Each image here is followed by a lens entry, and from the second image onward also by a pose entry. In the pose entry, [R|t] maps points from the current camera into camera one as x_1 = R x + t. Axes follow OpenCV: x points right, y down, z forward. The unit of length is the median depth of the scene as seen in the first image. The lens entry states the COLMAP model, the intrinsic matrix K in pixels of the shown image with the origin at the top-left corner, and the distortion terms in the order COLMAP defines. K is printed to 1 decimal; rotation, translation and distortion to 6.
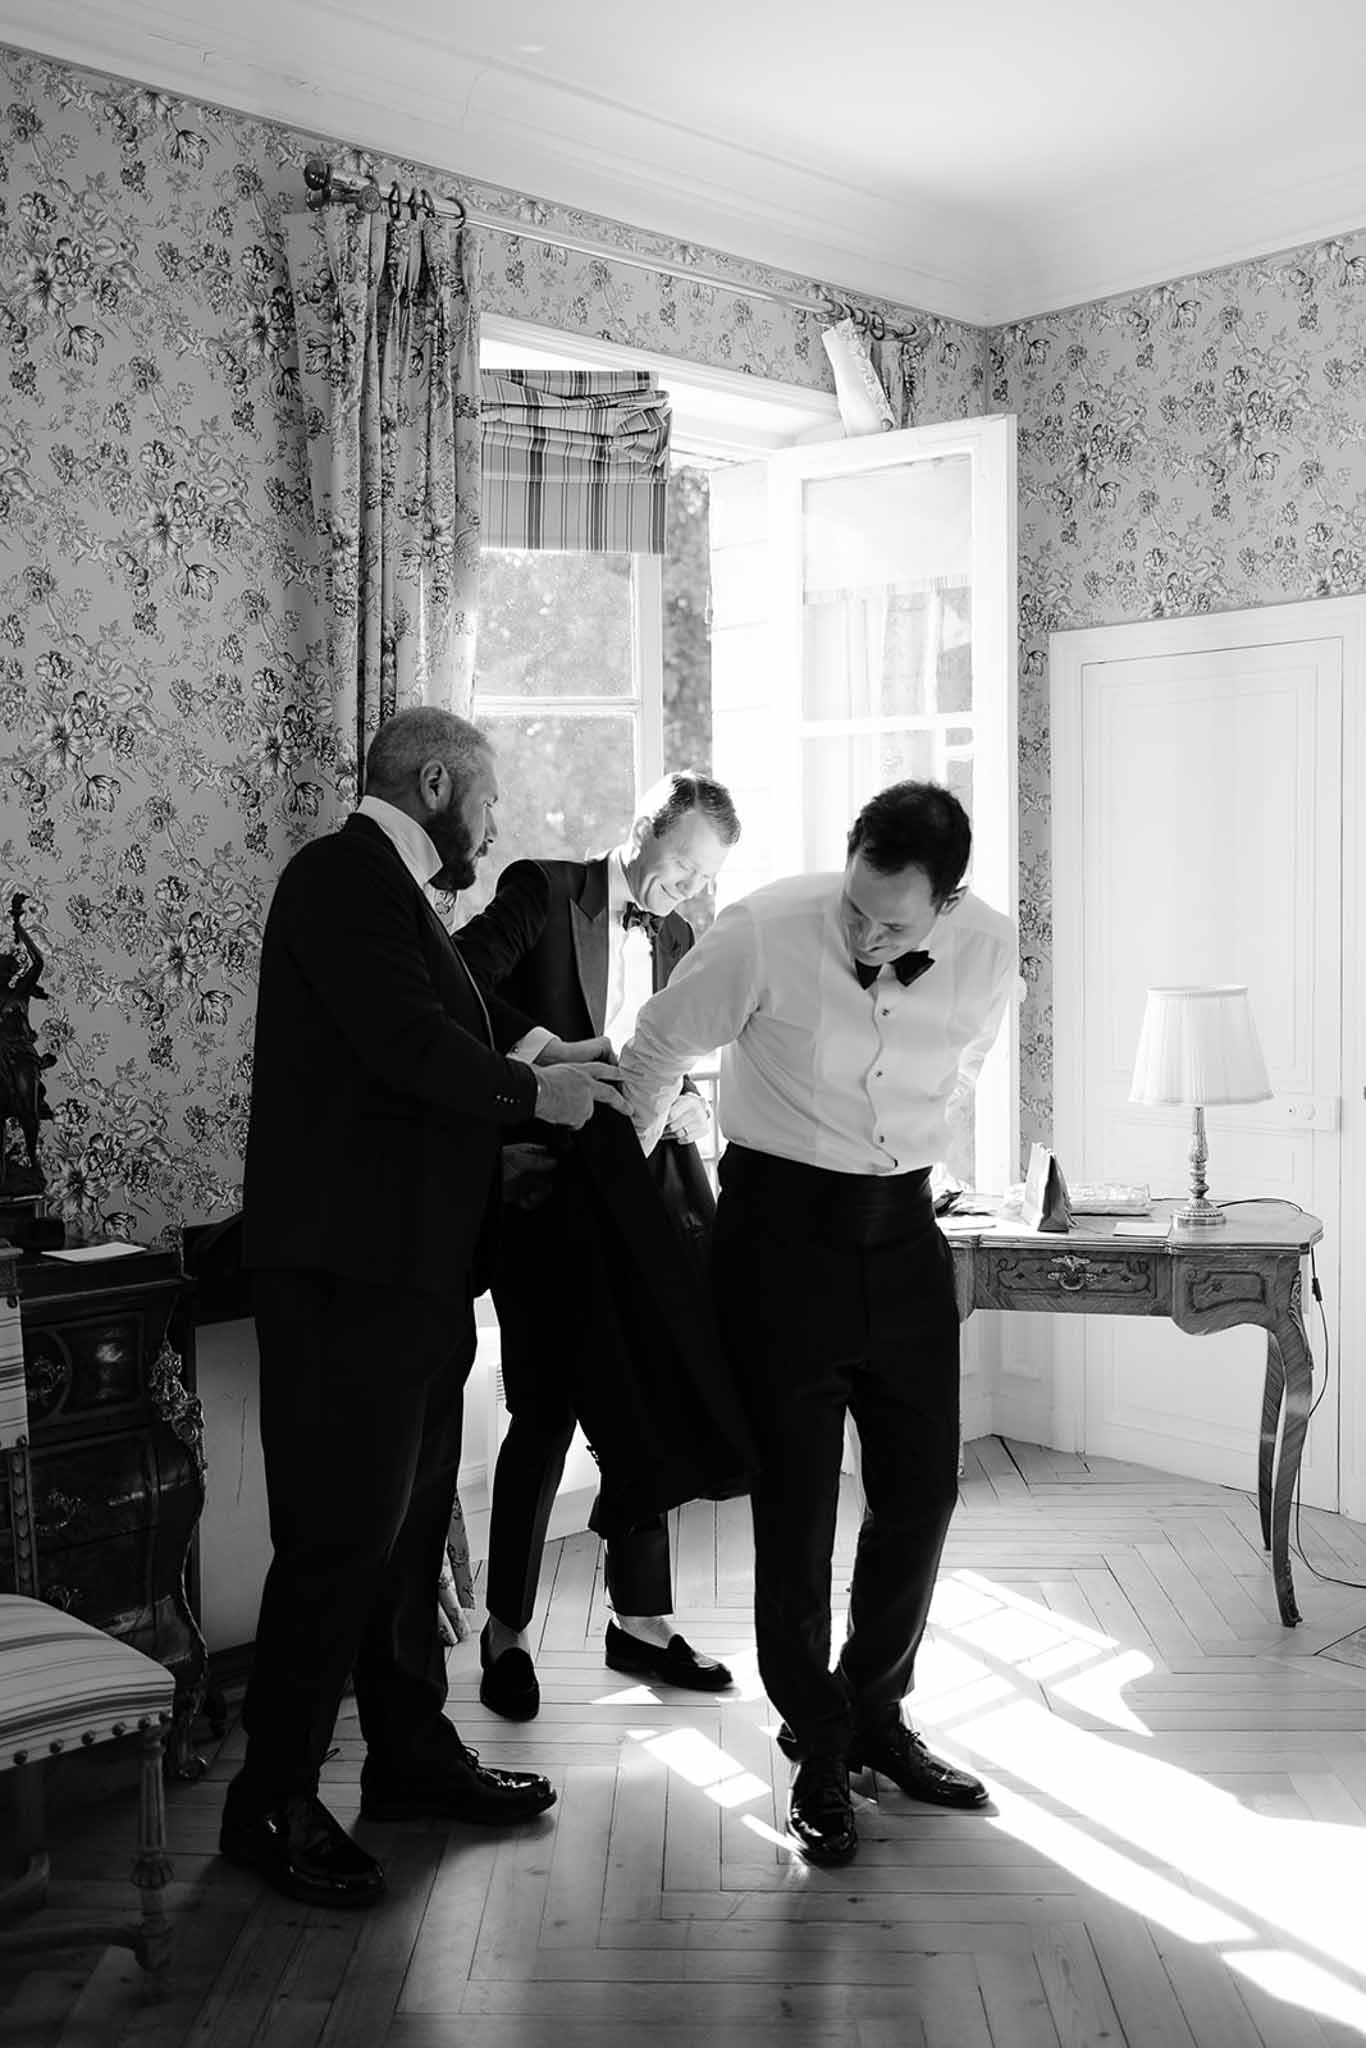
lens RADIAL K [[2077.0, 0, 683.0], [0, 2077.0, 1024.0], [0, 0, 1]] dist [0.004239, 0.002659]
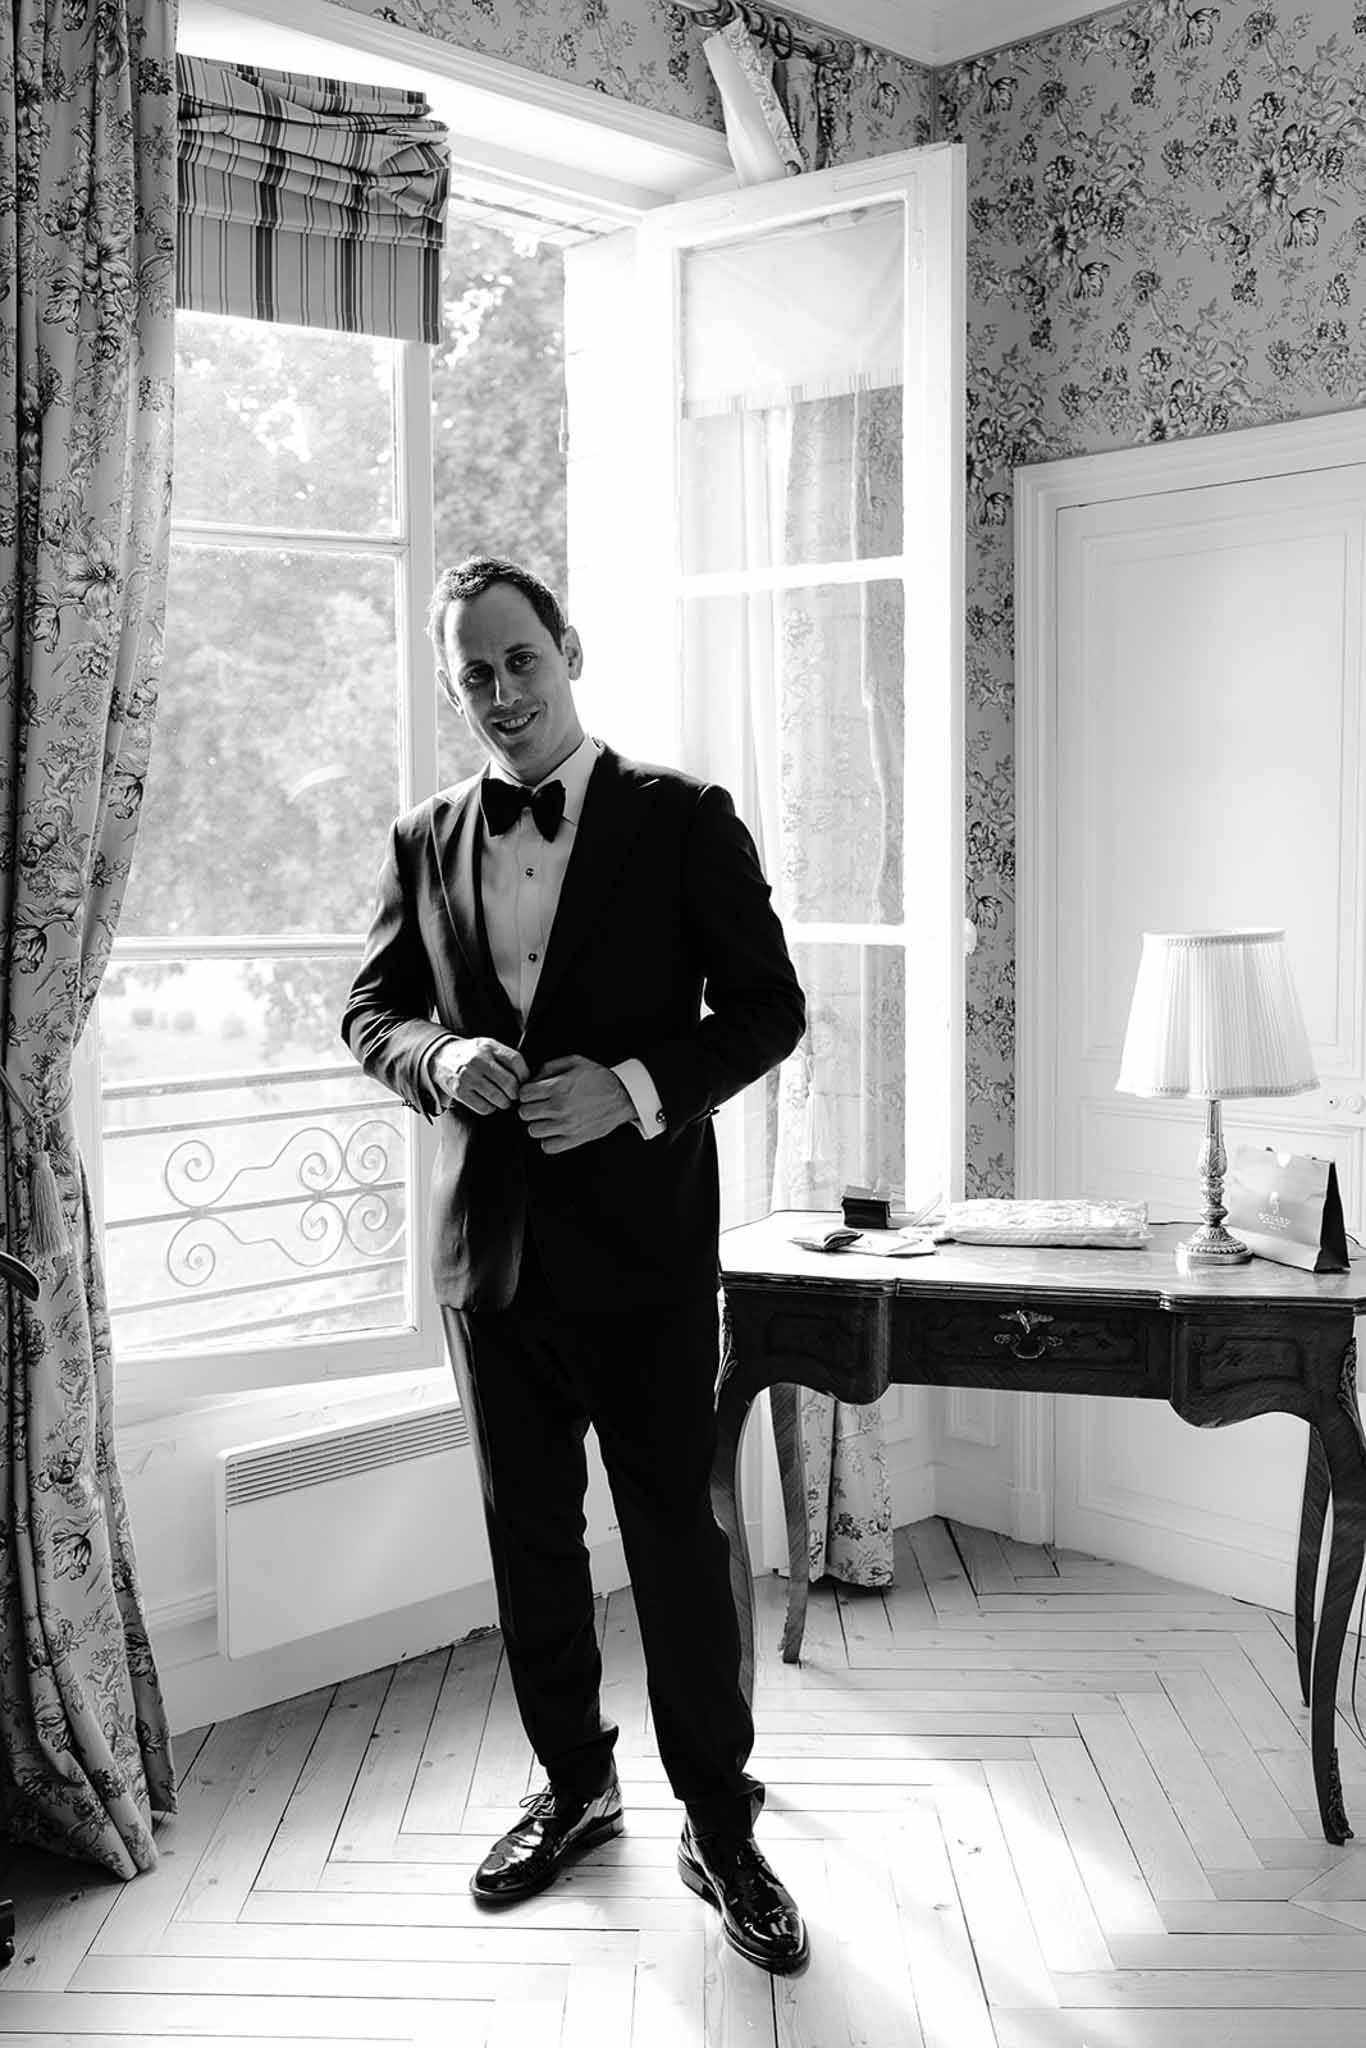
lens RADIAL K [[2082.8, 0, 678.7], [0, 2082.8, 987.0], [0, 0, 1]] dist [0.013951, 0.006995]
pose [[0.999976, 0.006943, 0.000061, 0.059637], [-0.006943, 0.999975, 0.001288, 0.001282], [-0.000052, -0.001288, 0.999999, 0.257676]]
